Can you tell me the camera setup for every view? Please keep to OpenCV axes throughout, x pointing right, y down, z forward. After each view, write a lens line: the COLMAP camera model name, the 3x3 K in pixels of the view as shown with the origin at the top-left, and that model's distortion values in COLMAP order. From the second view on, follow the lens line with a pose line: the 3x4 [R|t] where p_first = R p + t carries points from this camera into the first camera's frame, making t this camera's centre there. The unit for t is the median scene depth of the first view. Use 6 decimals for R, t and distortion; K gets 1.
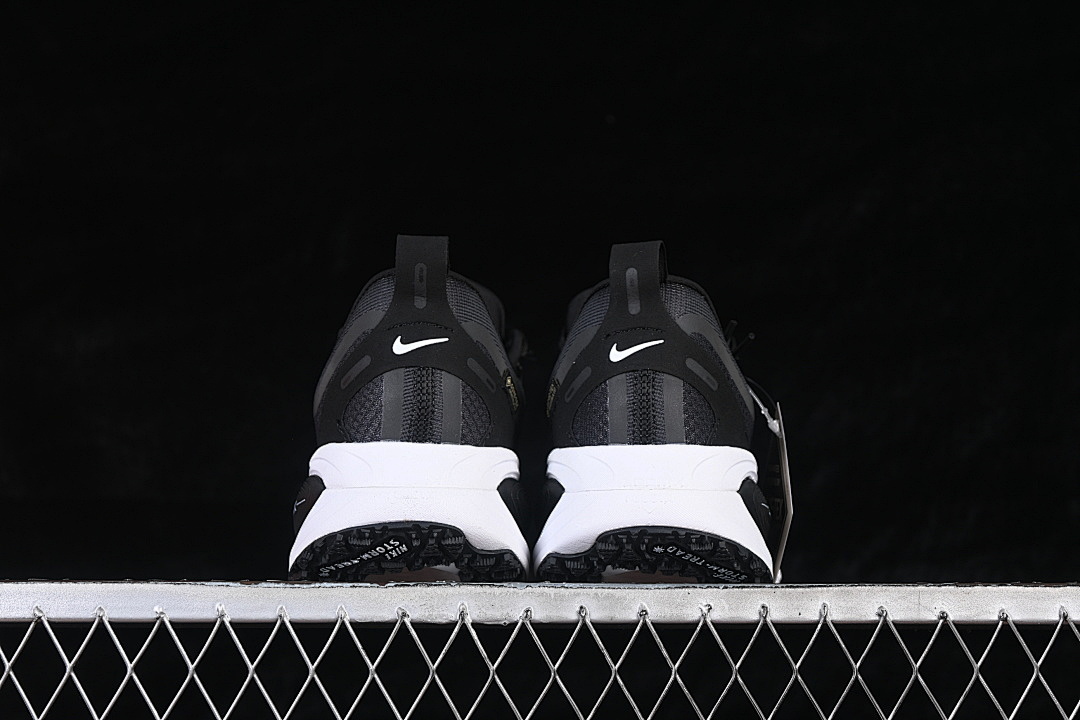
lens RADIAL K [[2368.3, 0, 539.1], [0, 2368.3, 355.9], [0, 0, 1]] dist [-0.051308, 0.000000]
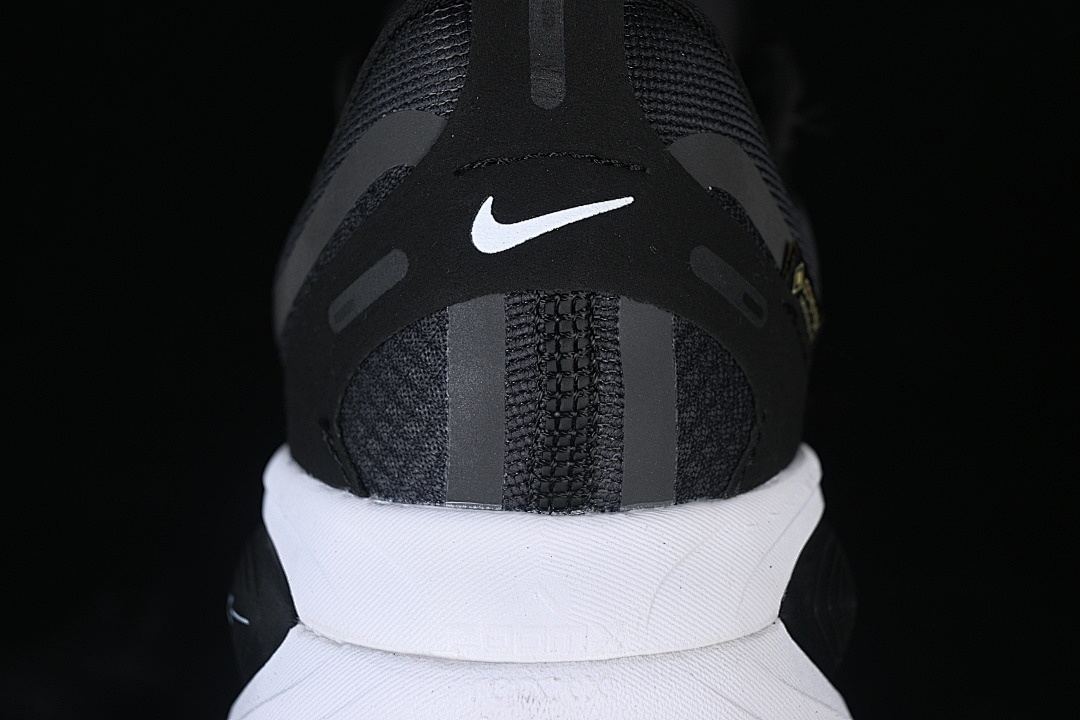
lens RADIAL K [[2368.3, 0, 540.6], [0, 2368.3, 360.3], [0, 0, 1]] dist [-0.051308, 0.000000]
pose [[0.998554, -0.016944, -0.051025, -0.034618], [0.029218, 0.967687, 0.250458, -0.069933], [0.045132, -0.251586, 0.966782, 0.663698]]
